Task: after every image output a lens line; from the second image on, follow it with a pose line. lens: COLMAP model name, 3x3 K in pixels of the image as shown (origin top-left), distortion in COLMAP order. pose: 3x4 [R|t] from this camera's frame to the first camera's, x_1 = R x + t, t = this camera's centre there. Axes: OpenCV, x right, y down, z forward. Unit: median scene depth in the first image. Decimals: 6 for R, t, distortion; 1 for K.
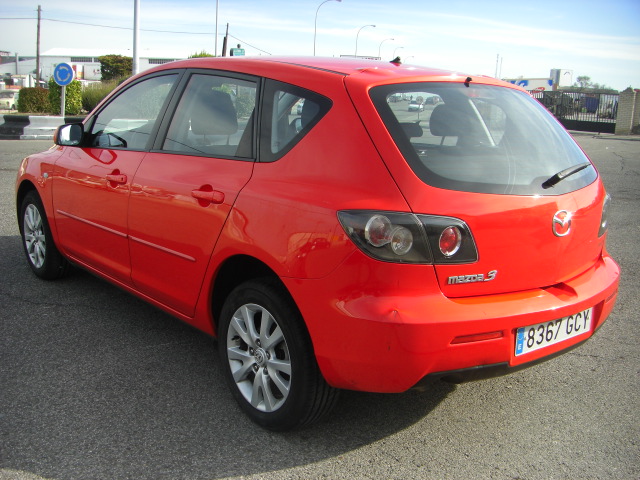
lens RADIAL K [[751.7, 0, 317.2], [0, 751.7, 243.8], [0, 0, 1]] dist [-0.146926, 0.000000]
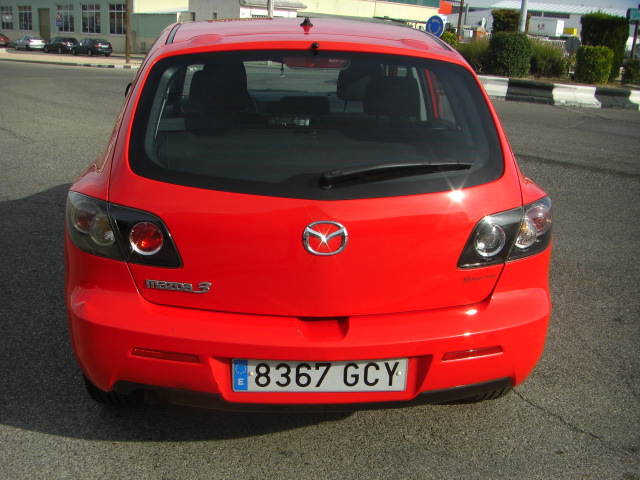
lens RADIAL K [[751.7, 0, 324.6], [0, 751.7, 238.5], [0, 0, 1]] dist [-0.146926, 0.000000]
pose [[0.809448, 0.146428, -0.568641, 0.758406], [-0.114390, 0.989177, 0.091887, -0.097229], [0.575941, -0.009331, 0.817438, 0.374879]]
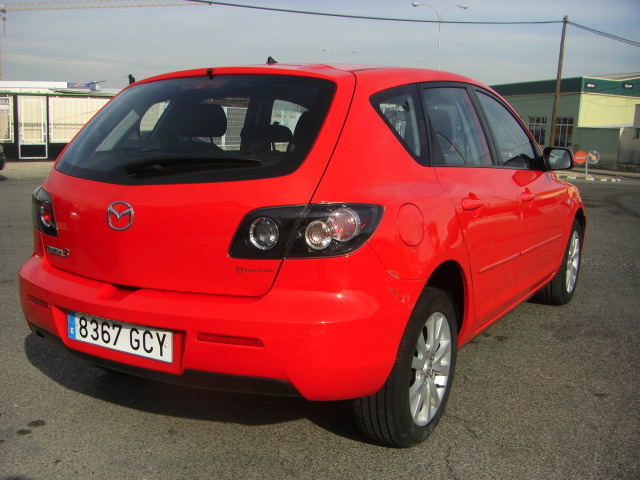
lens RADIAL K [[751.7, 0, 321.7], [0, 751.7, 245.6], [0, 0, 1]] dist [-0.146926, 0.000000]
pose [[0.332977, 0.109128, -0.936599, 1.253557], [-0.195979, 0.979599, 0.044464, -0.079859], [0.922344, 0.168748, 0.347570, 0.911404]]
